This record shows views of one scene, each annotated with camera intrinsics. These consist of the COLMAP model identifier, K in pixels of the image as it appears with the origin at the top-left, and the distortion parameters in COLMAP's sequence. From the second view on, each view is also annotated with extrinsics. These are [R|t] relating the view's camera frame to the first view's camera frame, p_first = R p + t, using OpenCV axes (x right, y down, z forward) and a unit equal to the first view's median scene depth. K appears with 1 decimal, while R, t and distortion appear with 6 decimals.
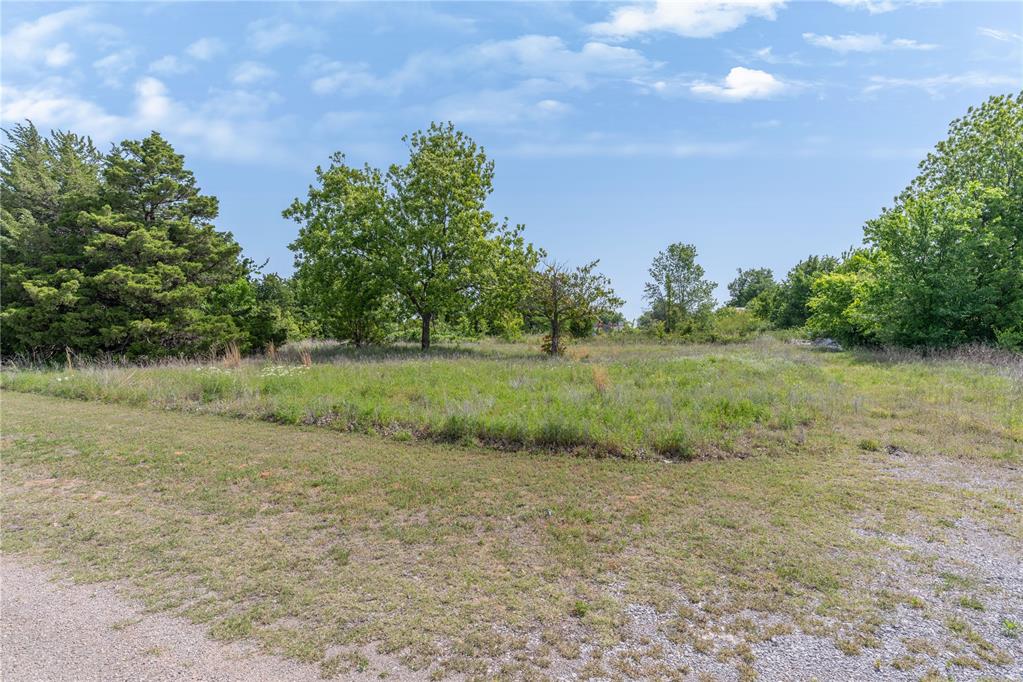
lens RADIAL K [[557.5, 0, 529.3], [0, 557.5, 337.9], [0, 0, 1]] dist [-0.002117, 0.000158]
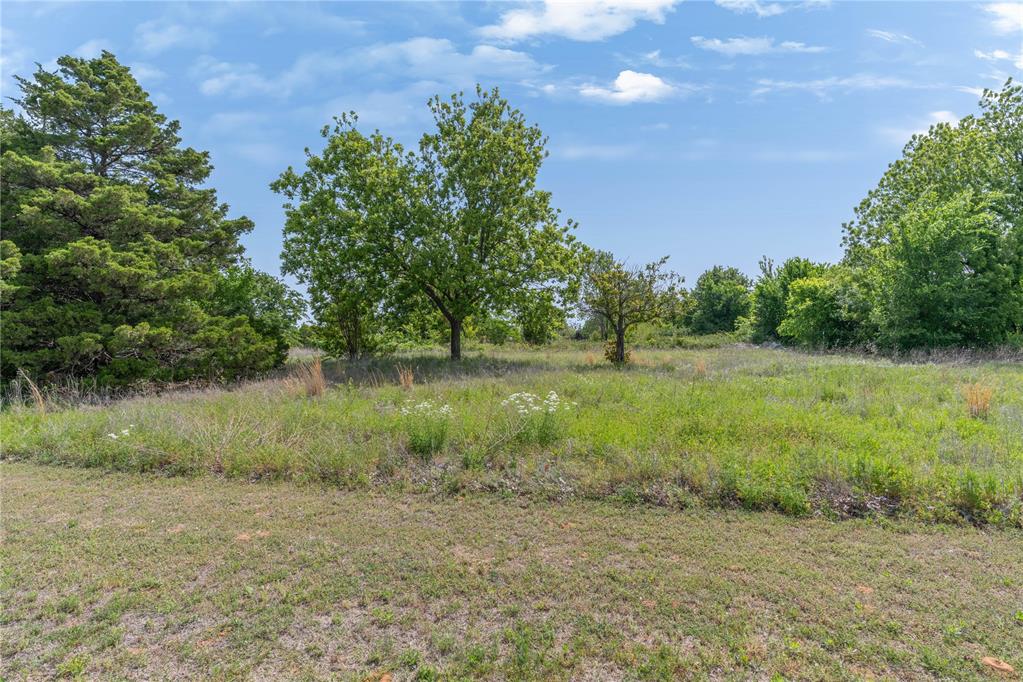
lens RADIAL K [[538.3, 0, 510.3], [0, 538.3, 329.9], [0, 0, 1]] dist [0.000699, 0.000825]
pose [[0.973707, -0.004899, 0.227751, -0.381019], [0.011221, 0.999587, -0.026474, -0.003161], [-0.227527, 0.028334, 0.973359, 0.276783]]
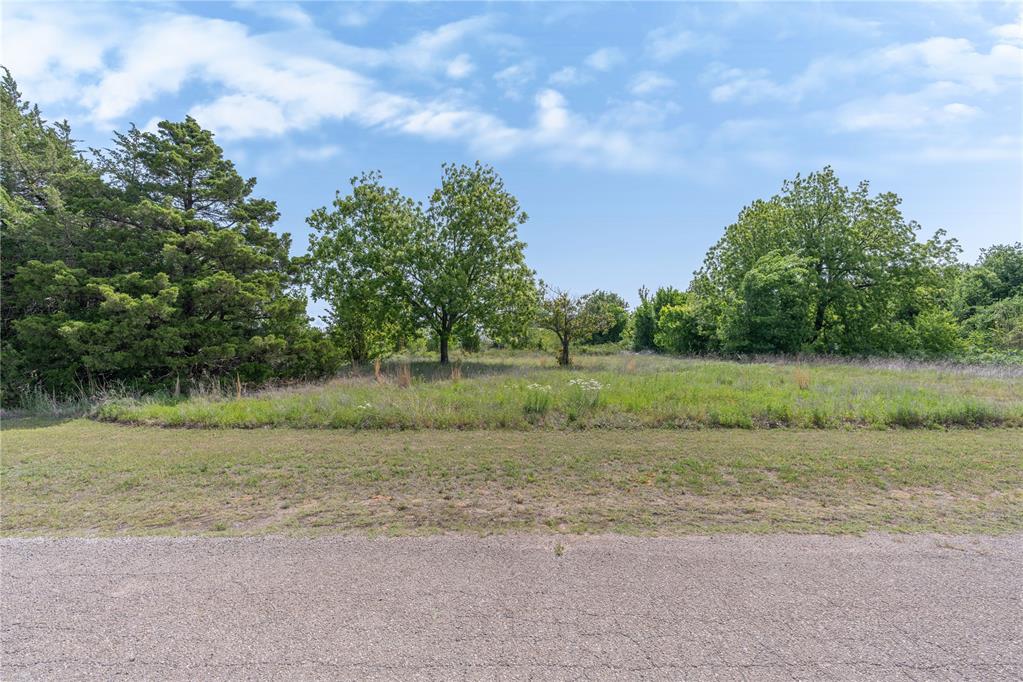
lens RADIAL K [[466.1, 0, 507.6], [0, 466.1, 343.0], [0, 0, 1]] dist [0.002085, -0.000013]
pose [[0.908550, -0.005117, 0.417745, -0.597080], [0.014114, 0.999730, -0.018451, -0.003118], [-0.417538, 0.022659, 0.908377, 0.172045]]
